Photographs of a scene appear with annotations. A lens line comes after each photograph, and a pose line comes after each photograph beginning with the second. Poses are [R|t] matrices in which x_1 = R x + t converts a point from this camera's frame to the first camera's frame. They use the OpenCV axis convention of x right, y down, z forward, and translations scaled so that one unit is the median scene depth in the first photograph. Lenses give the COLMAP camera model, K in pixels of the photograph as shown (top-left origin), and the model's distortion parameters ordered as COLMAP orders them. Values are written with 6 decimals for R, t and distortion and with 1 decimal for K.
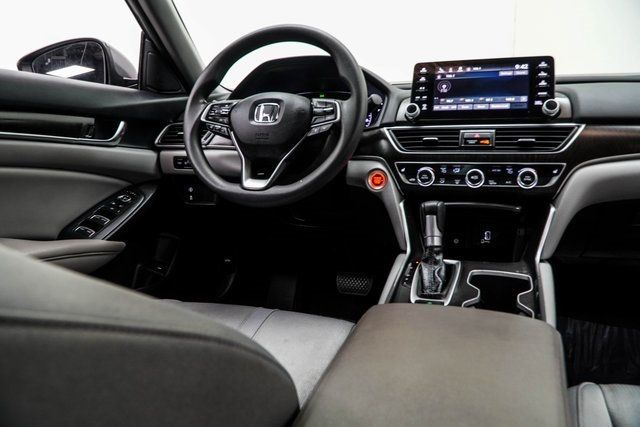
lens RADIAL K [[509.9, 0, 318.0], [0, 509.9, 212.6], [0, 0, 1]] dist [-0.010060, 0.003602]
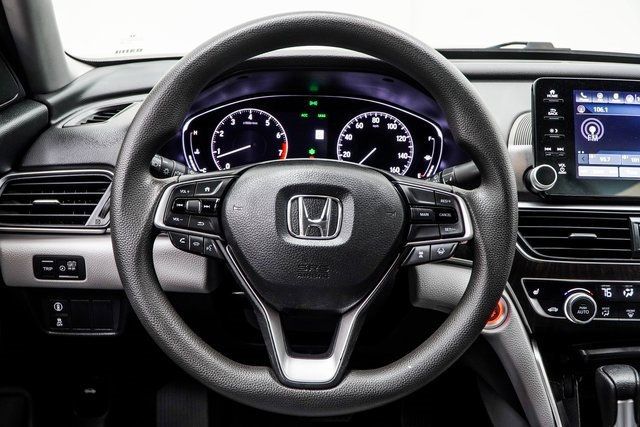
lens RADIAL K [[822.0, 0, 314.4], [0, 822.0, 219.2], [0, 0, 1]] dist [-0.065374, 0.000000]
pose [[0.939481, -0.070241, 0.335324, -0.350765], [0.019388, 0.988089, 0.152658, -0.303293], [-0.342053, -0.136918, 0.929652, 0.278047]]
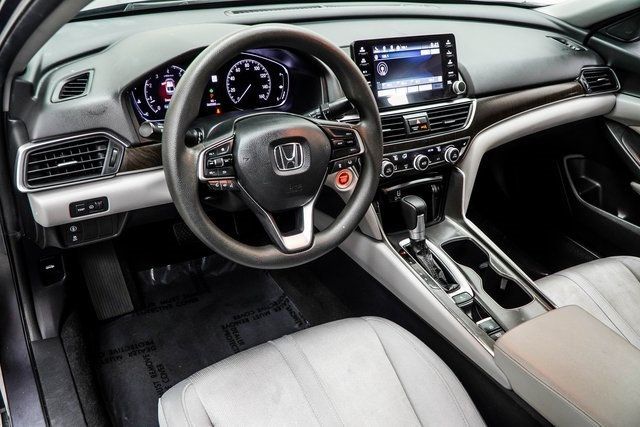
lens RADIAL K [[551.5, 0, 314.2], [0, 551.5, 209.8], [0, 0, 1]] dist [0.024578, -0.024945]
pose [[0.630022, -0.351922, 0.692260, -0.698833], [0.010468, 0.895192, 0.445559, -0.499553], [-0.776507, -0.273465, 0.567674, 0.434722]]
